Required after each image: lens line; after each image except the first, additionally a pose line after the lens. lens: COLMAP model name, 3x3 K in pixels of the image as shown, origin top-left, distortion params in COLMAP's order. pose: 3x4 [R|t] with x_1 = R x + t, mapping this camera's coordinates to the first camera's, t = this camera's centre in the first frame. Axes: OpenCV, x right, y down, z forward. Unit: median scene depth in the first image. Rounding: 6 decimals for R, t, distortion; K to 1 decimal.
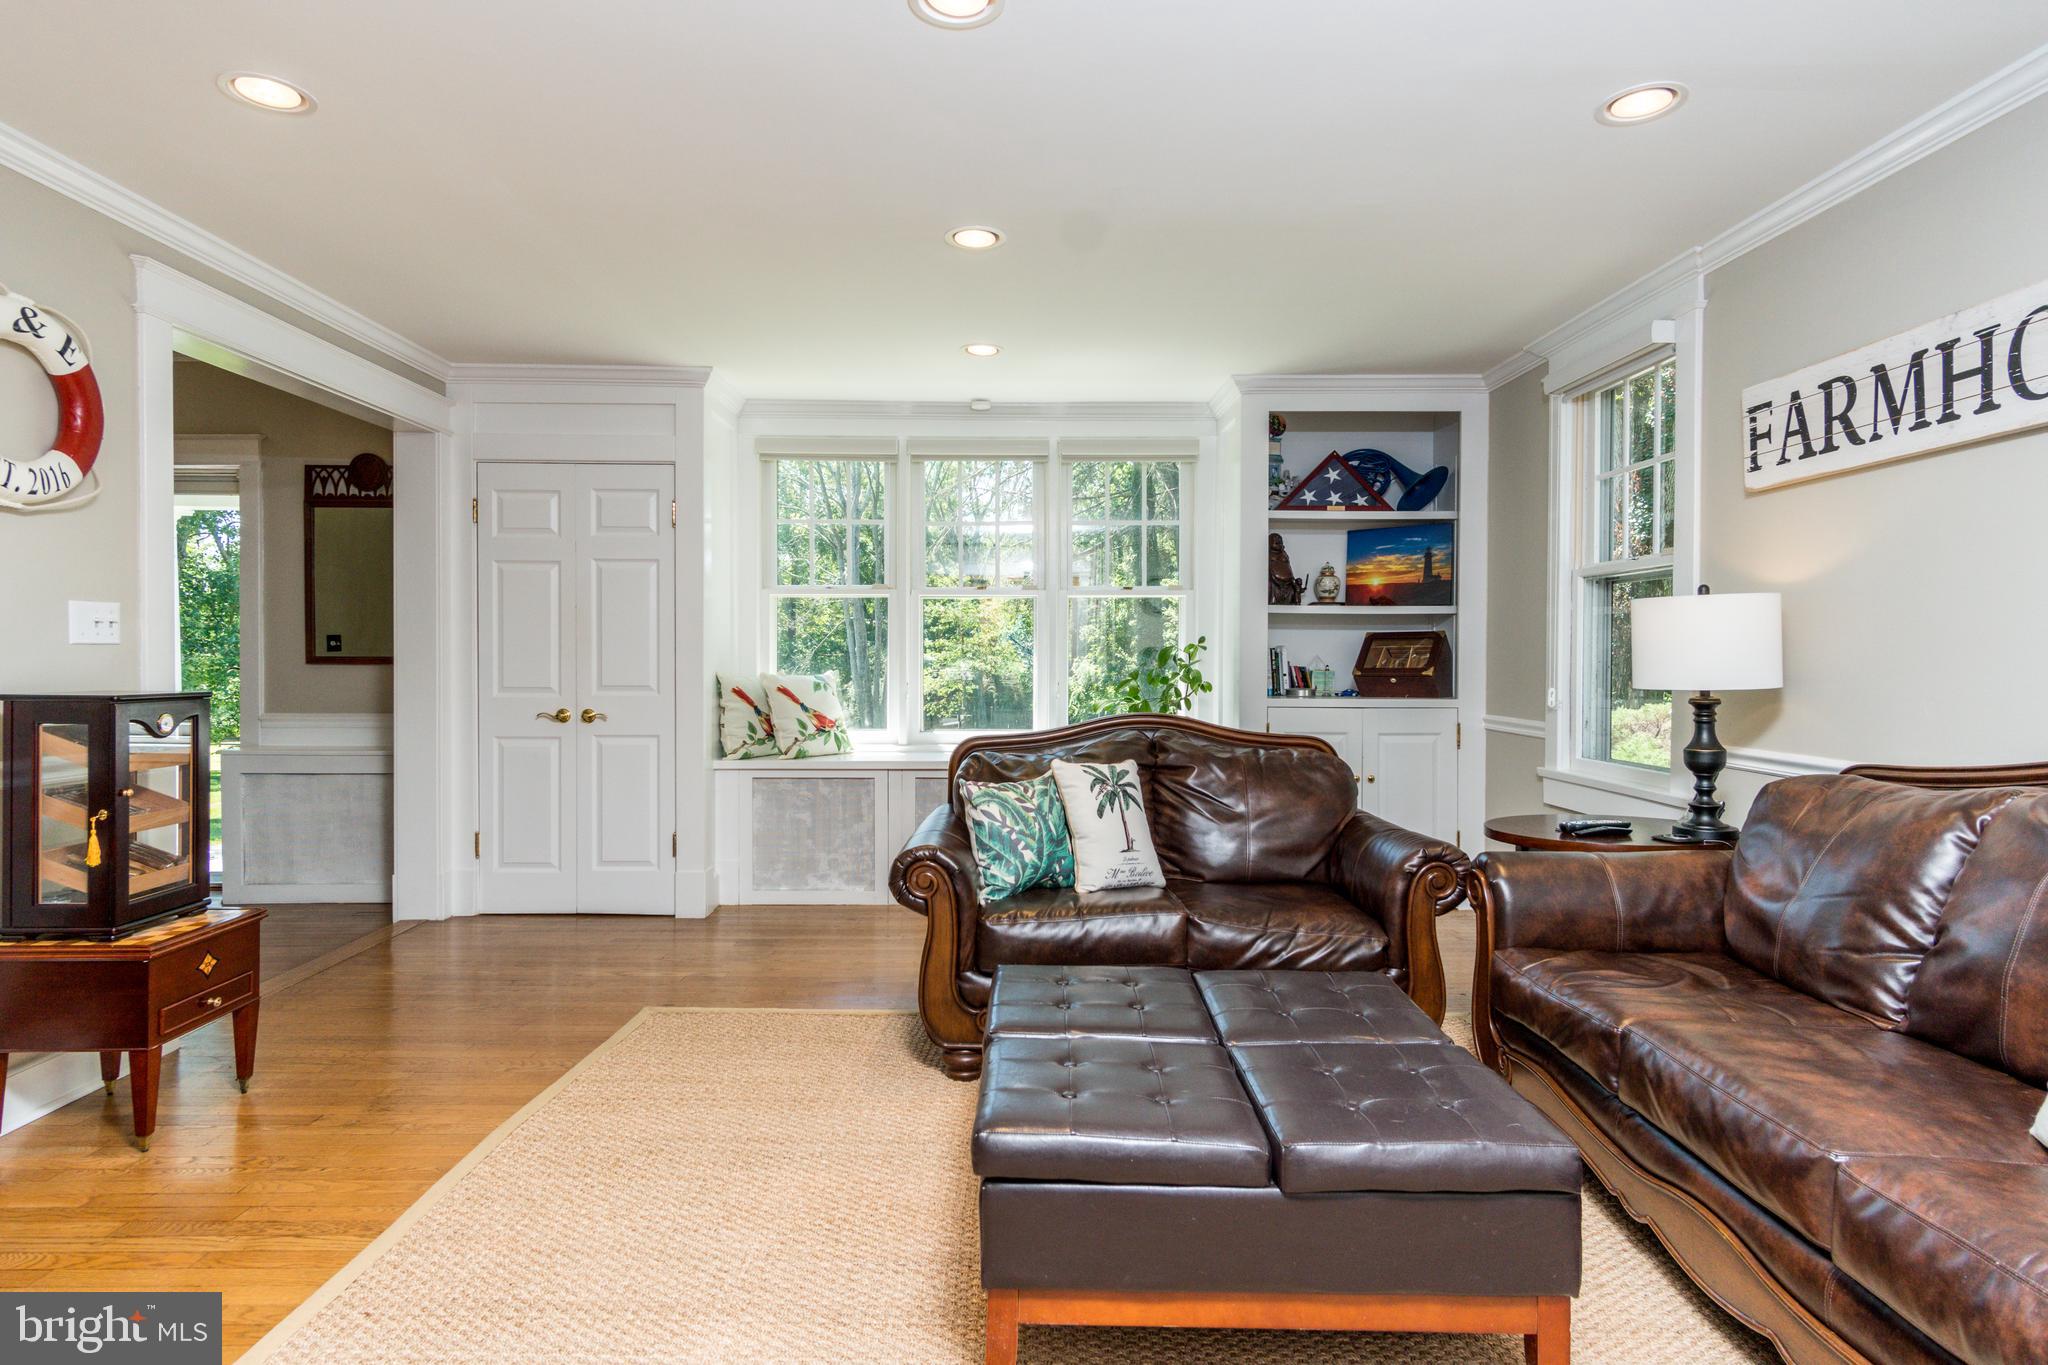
lens RADIAL K [[1089.3, 0, 1008.2], [0, 1089.3, 664.2], [0, 0, 1]] dist [0.000691, -0.000110]
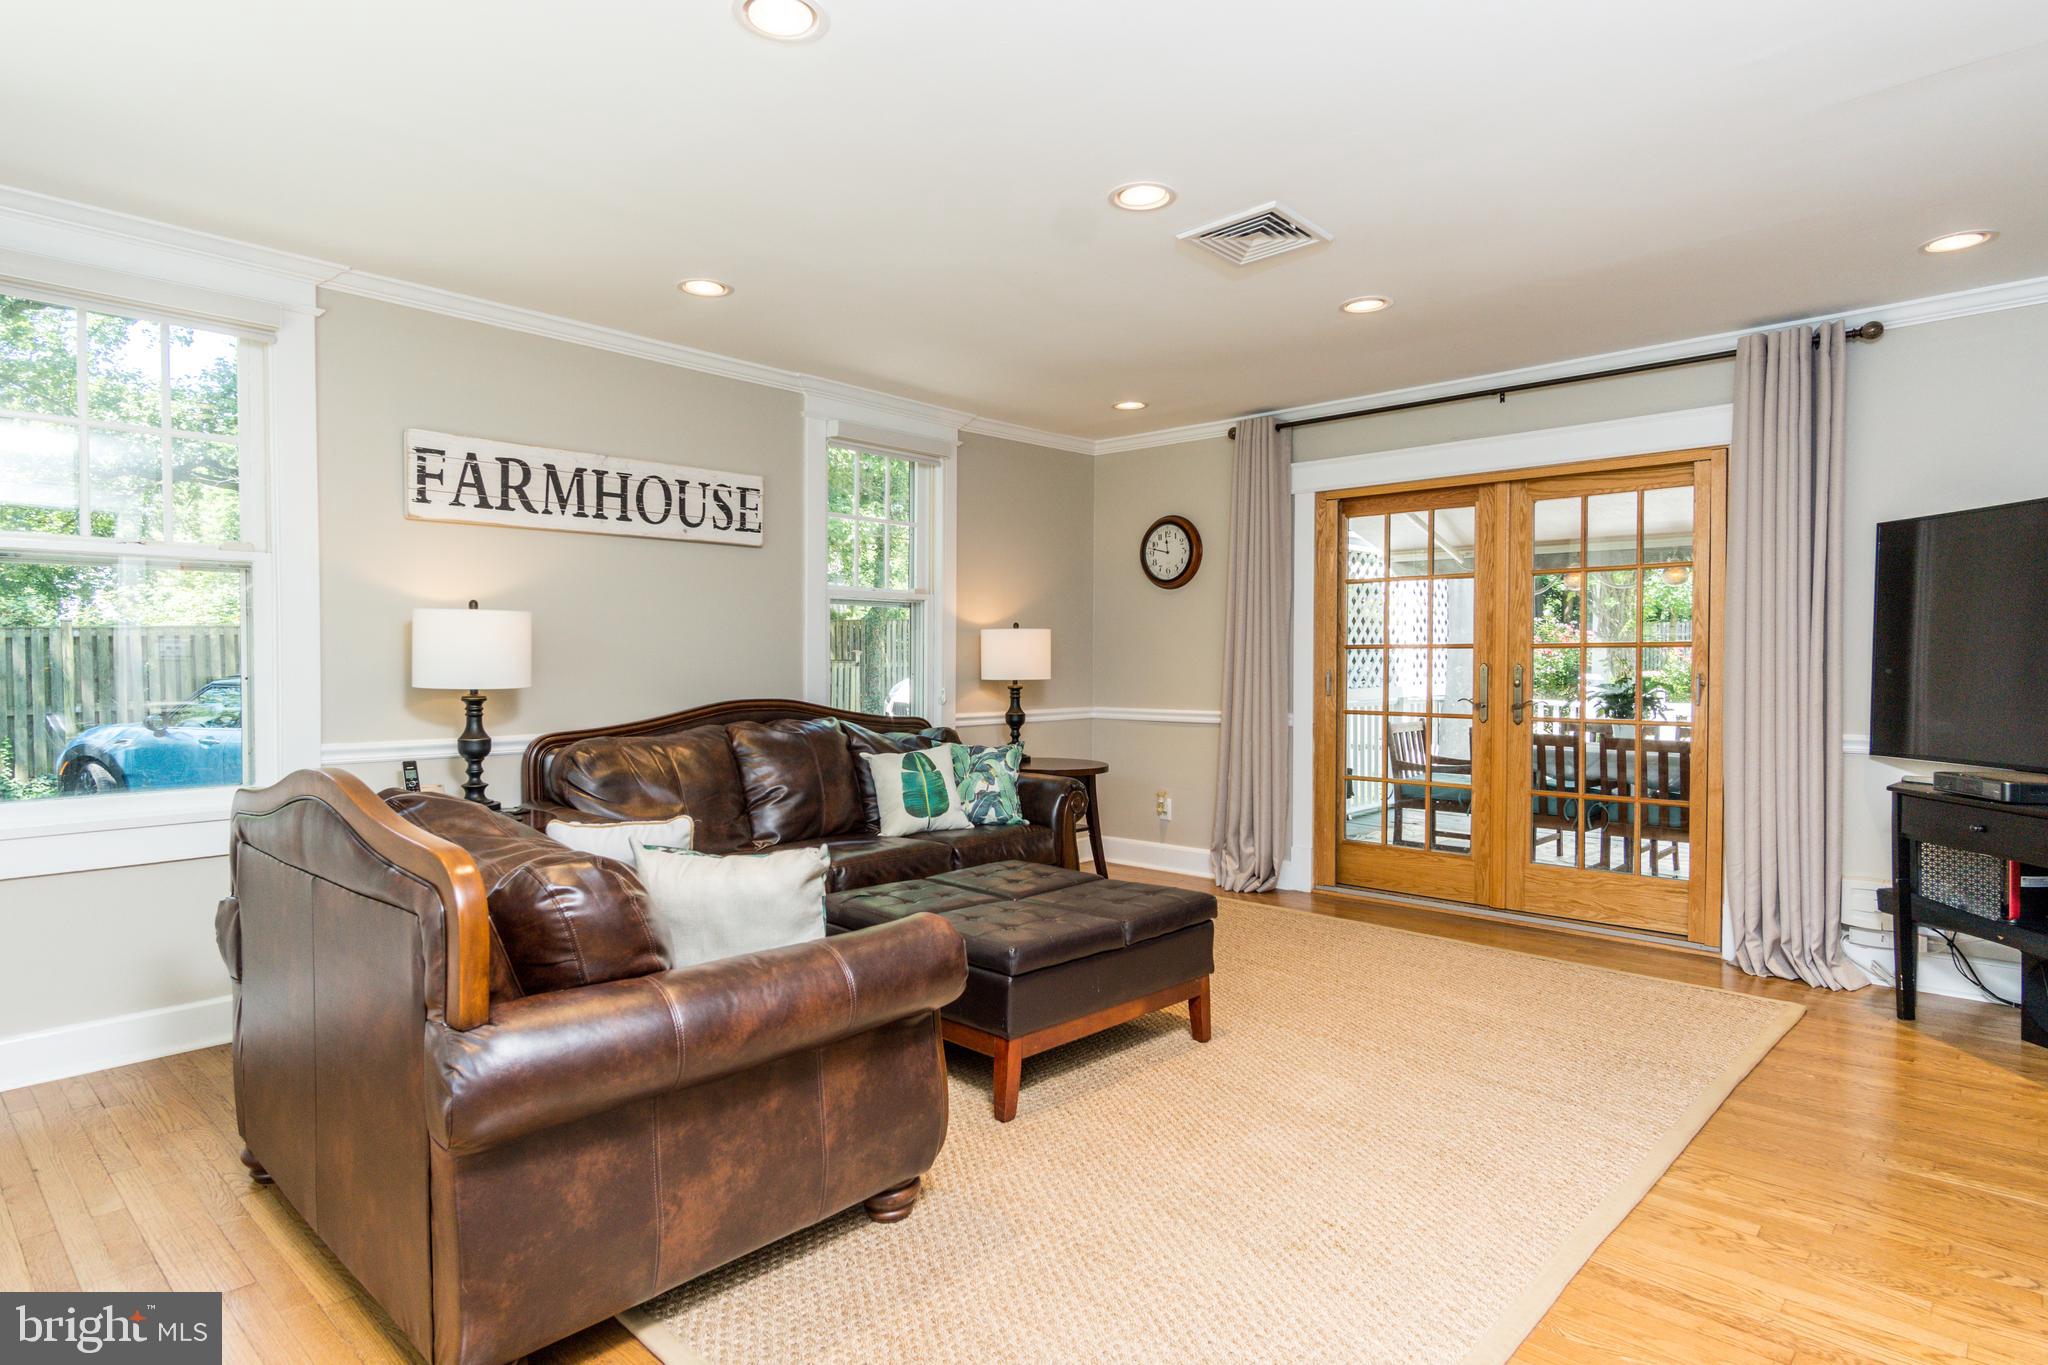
lens RADIAL K [[1089.3, 0, 1044.3], [0, 1089.3, 681.0], [0, 0, 1]] dist [0.000691, -0.000110]
pose [[-0.741917, -0.022096, 0.670127, -0.597511], [-0.001548, 0.999511, 0.031243, -0.022057], [-0.670490, 0.022142, -0.741588, 1.404270]]
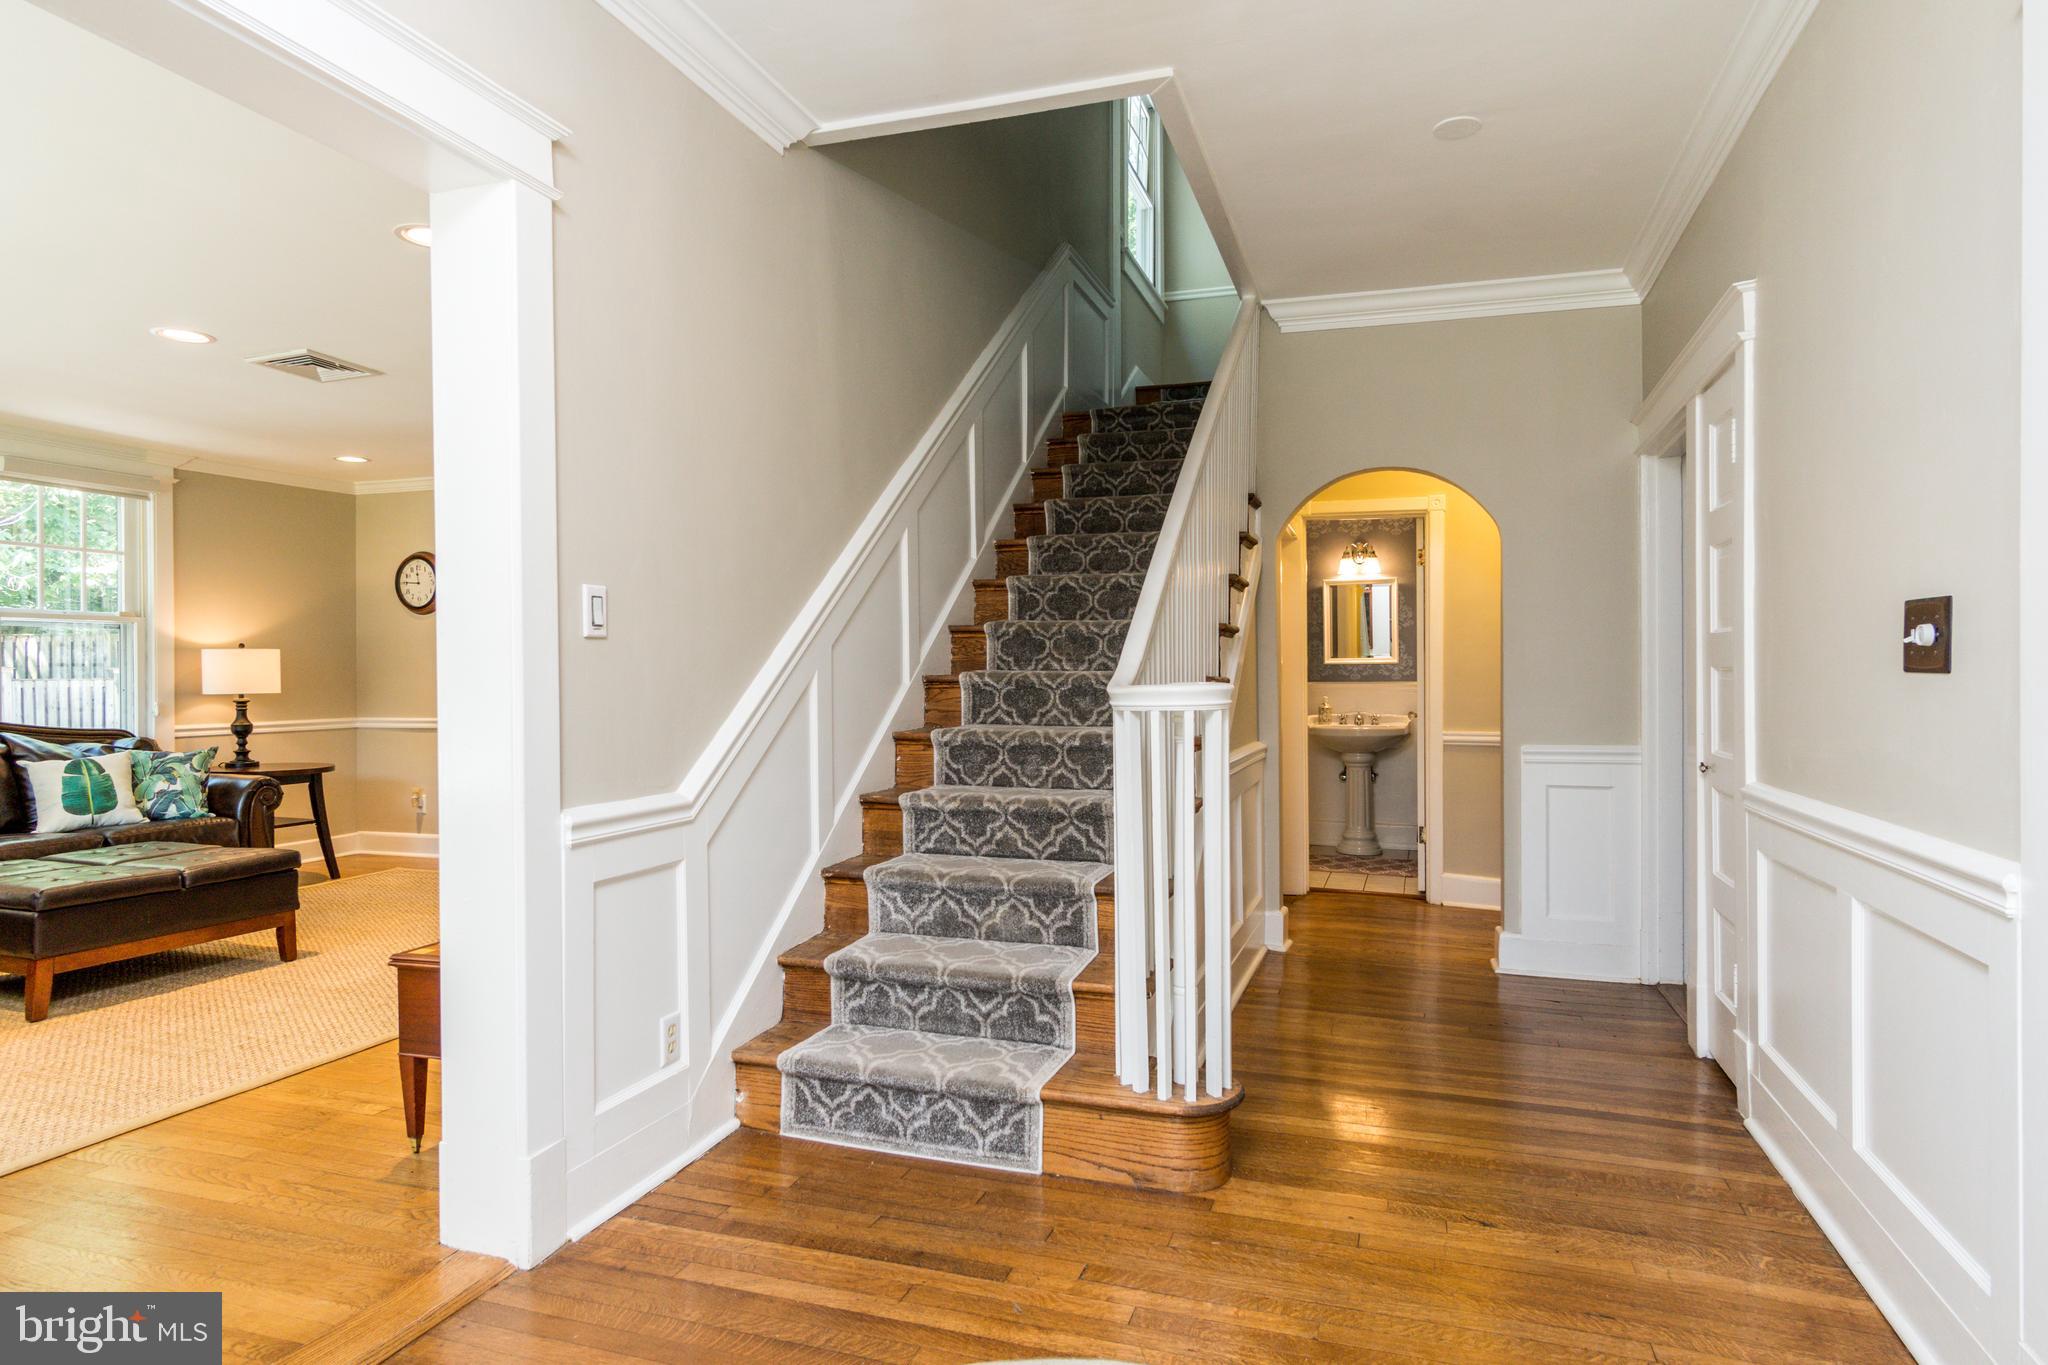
lens RADIAL K [[1089.3, 0, 1079.8], [0, 1089.3, 692.0], [0, 0, 1]] dist [0.000691, -0.000110]
pose [[-0.950675, -0.008626, 0.310069, -1.455563], [0.000039, 0.999610, 0.027928, -0.027909], [-0.310189, 0.026562, -0.950304, 1.542643]]
